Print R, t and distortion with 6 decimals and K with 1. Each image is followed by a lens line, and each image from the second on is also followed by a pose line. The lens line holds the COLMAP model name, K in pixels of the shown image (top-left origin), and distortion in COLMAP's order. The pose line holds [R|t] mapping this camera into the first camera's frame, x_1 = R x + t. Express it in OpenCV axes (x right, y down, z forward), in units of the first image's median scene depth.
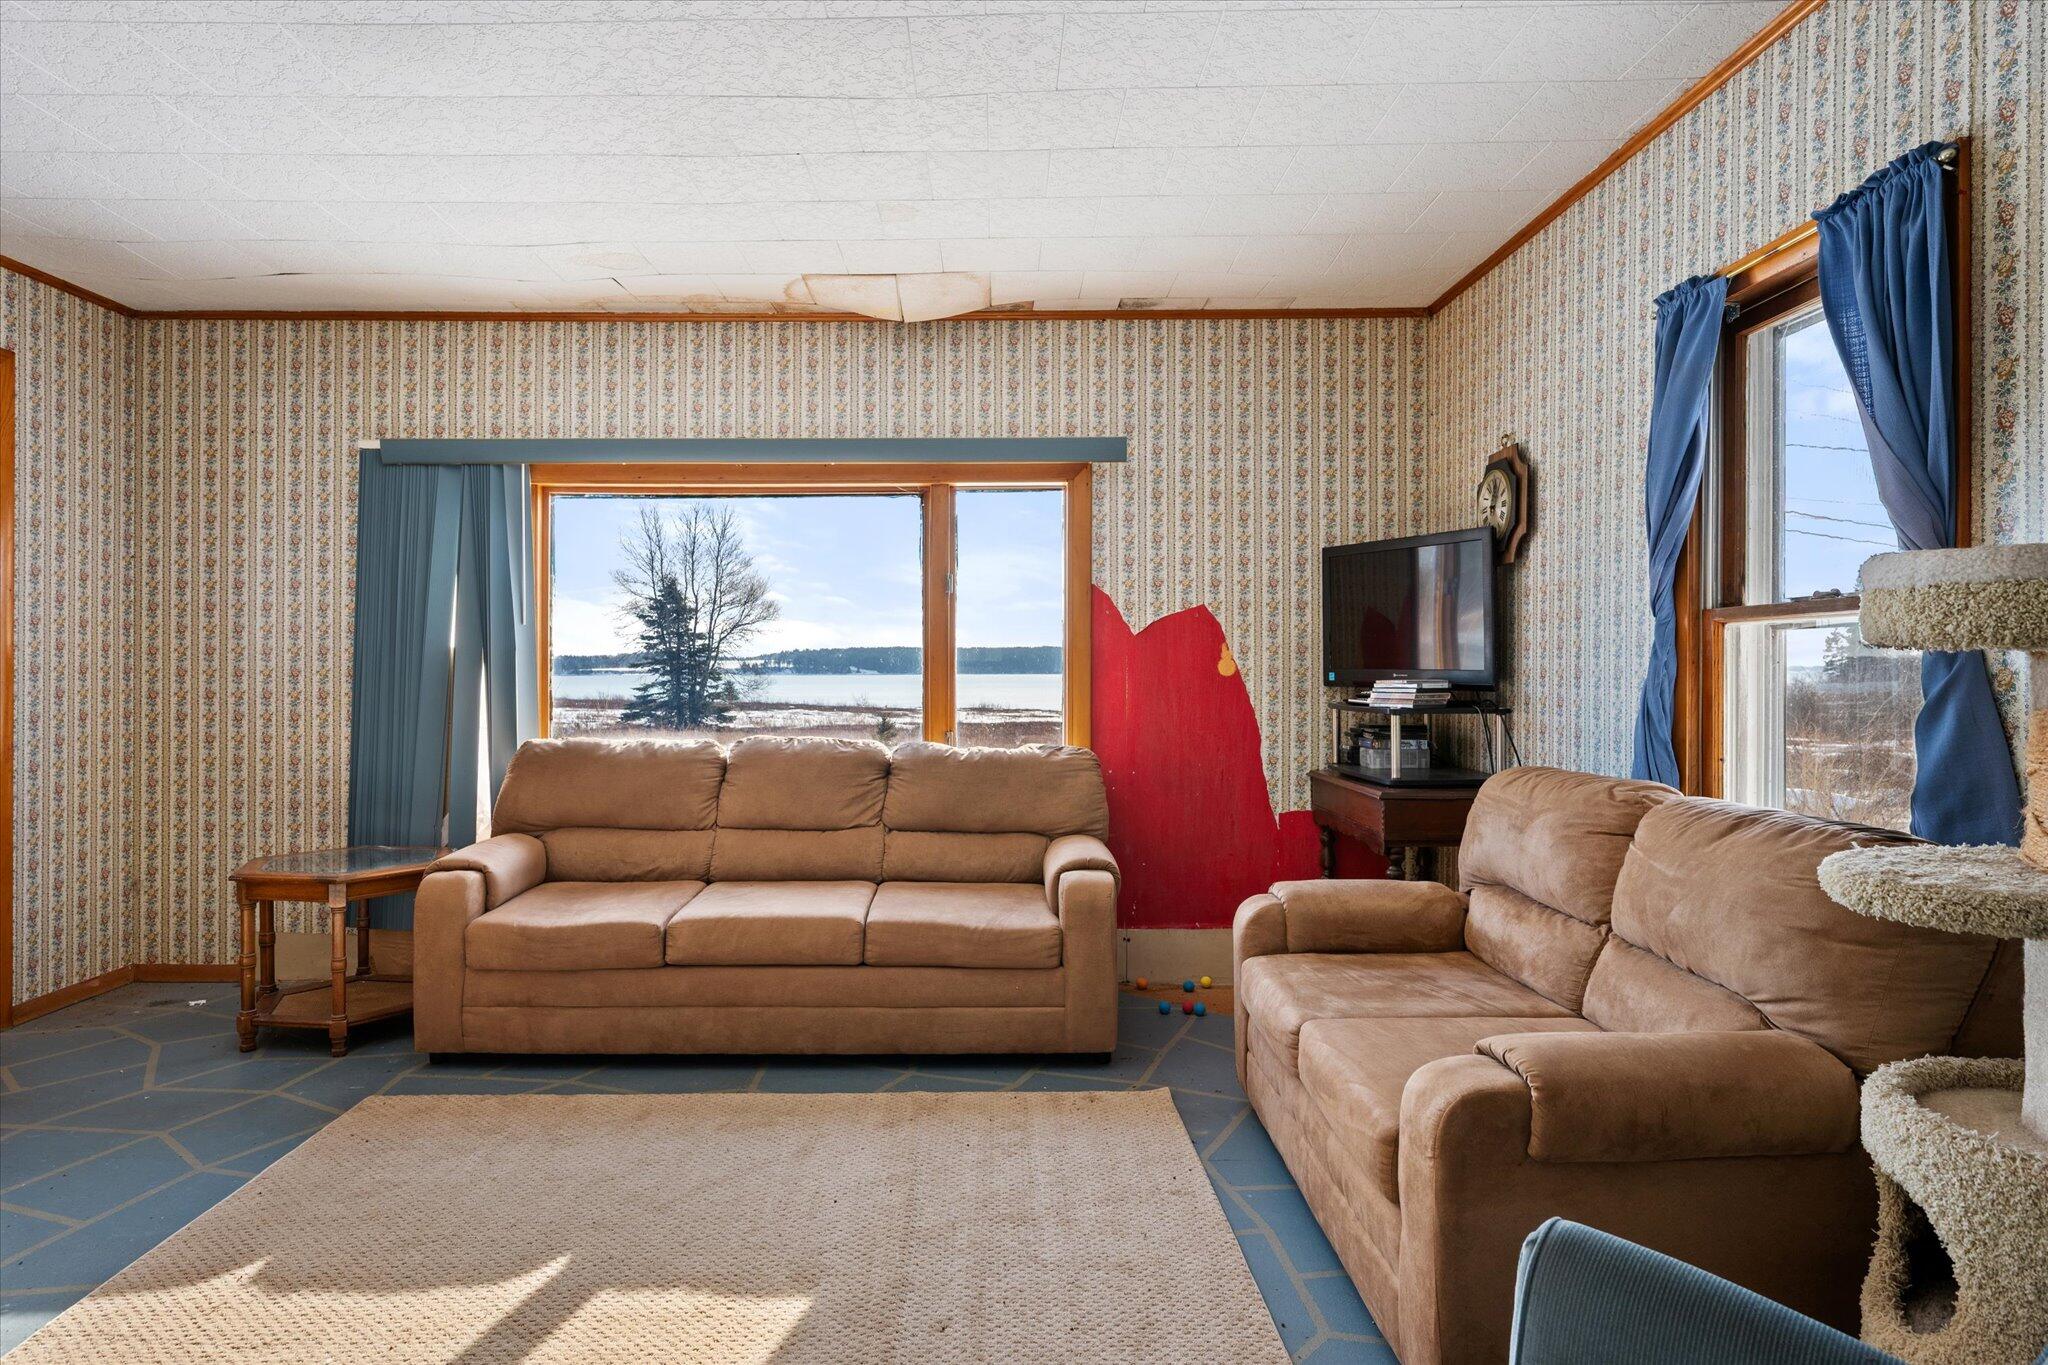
lens RADIAL K [[1201.2, 0, 995.1], [0, 1201.2, 668.0], [0, 0, 1]] dist [-0.004628, -0.000579]
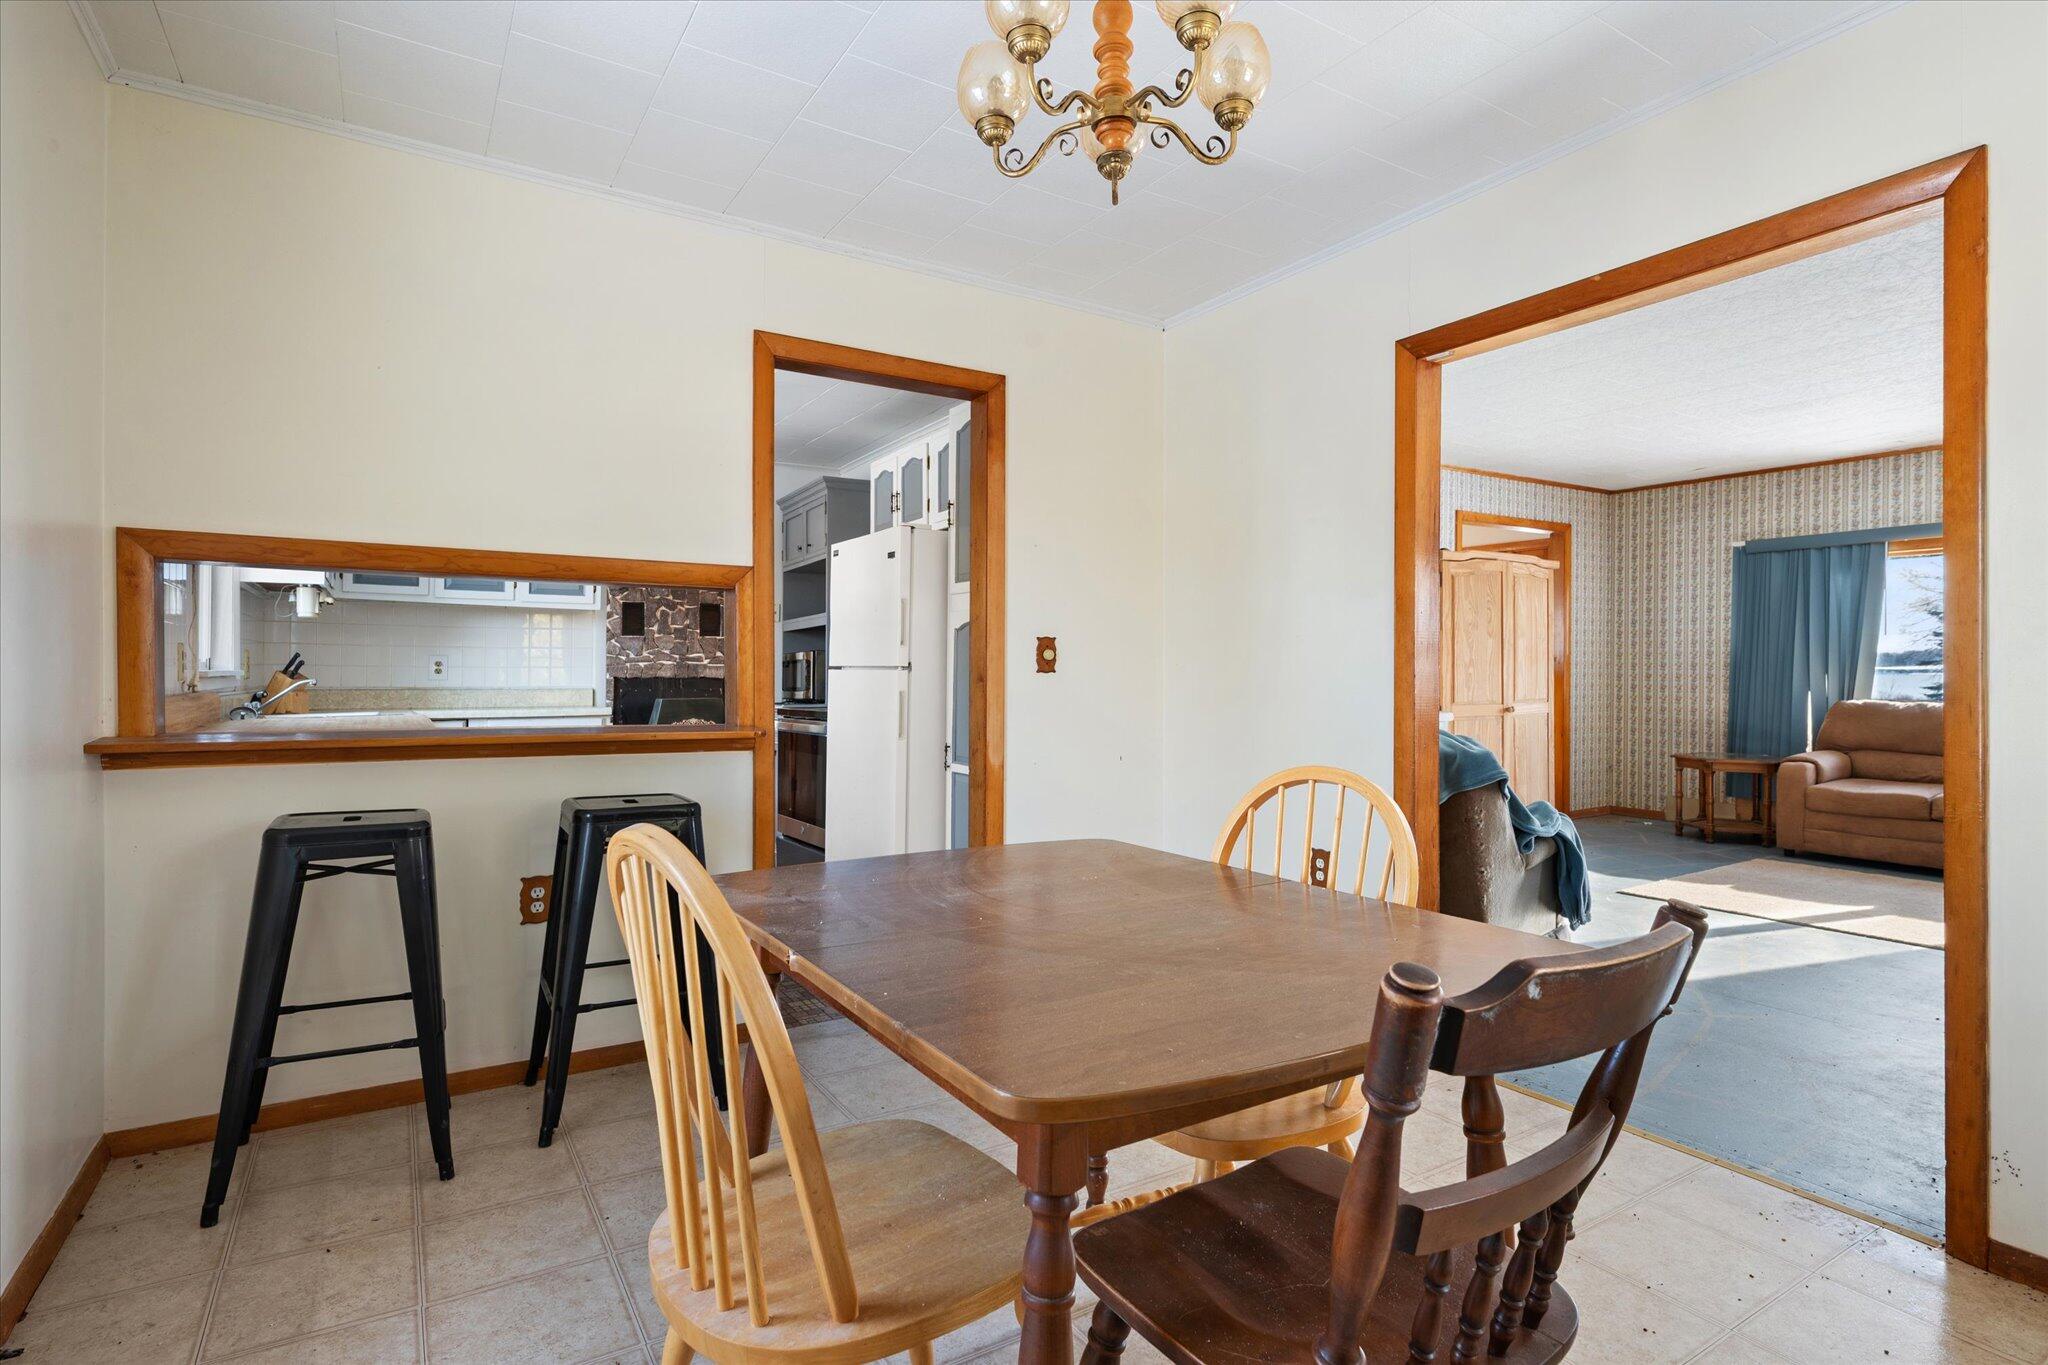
lens RADIAL K [[1035.6, 0, 1027.4], [0, 1035.6, 677.0], [0, 0, 1]] dist [-0.001241, -0.001689]
pose [[0.533430, 0.004953, -0.845830, 0.261775], [0.002802, 0.999967, 0.007623, 0.008225], [0.845839, -0.006436, 0.533399, -0.819252]]
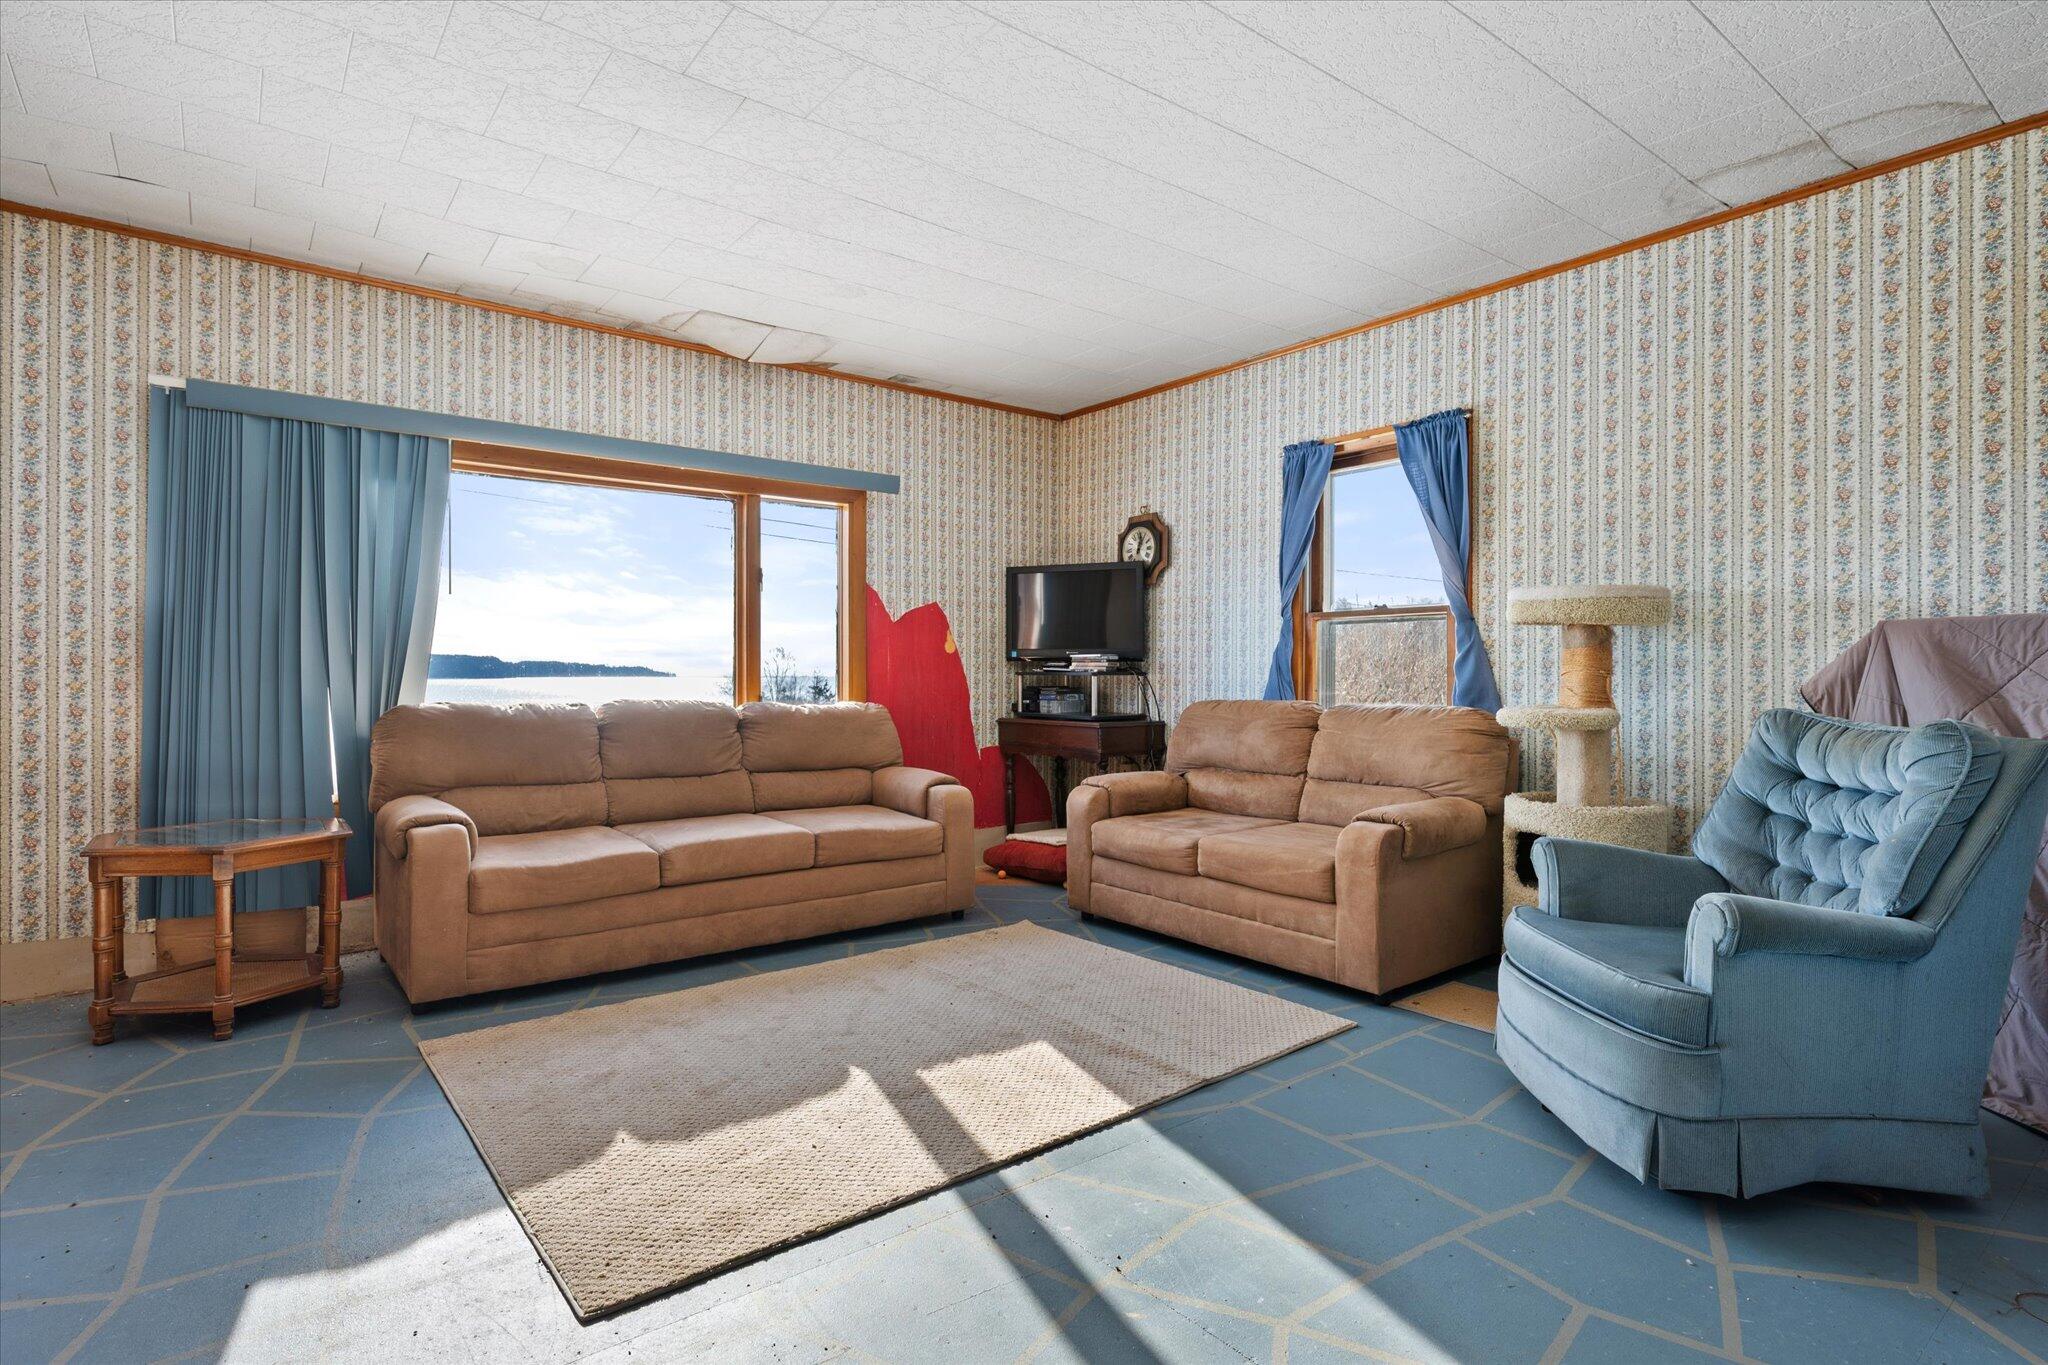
lens RADIAL K [[1035.6, 0, 1039.8], [0, 1035.6, 675.0], [0, 0, 1]] dist [-0.001241, -0.001689]
pose [[0.776728, 0.000721, 0.629835, -0.495845], [-0.001757, 0.999998, 0.001023, 0.031255], [-0.629833, -0.001901, 0.776728, -0.012930]]
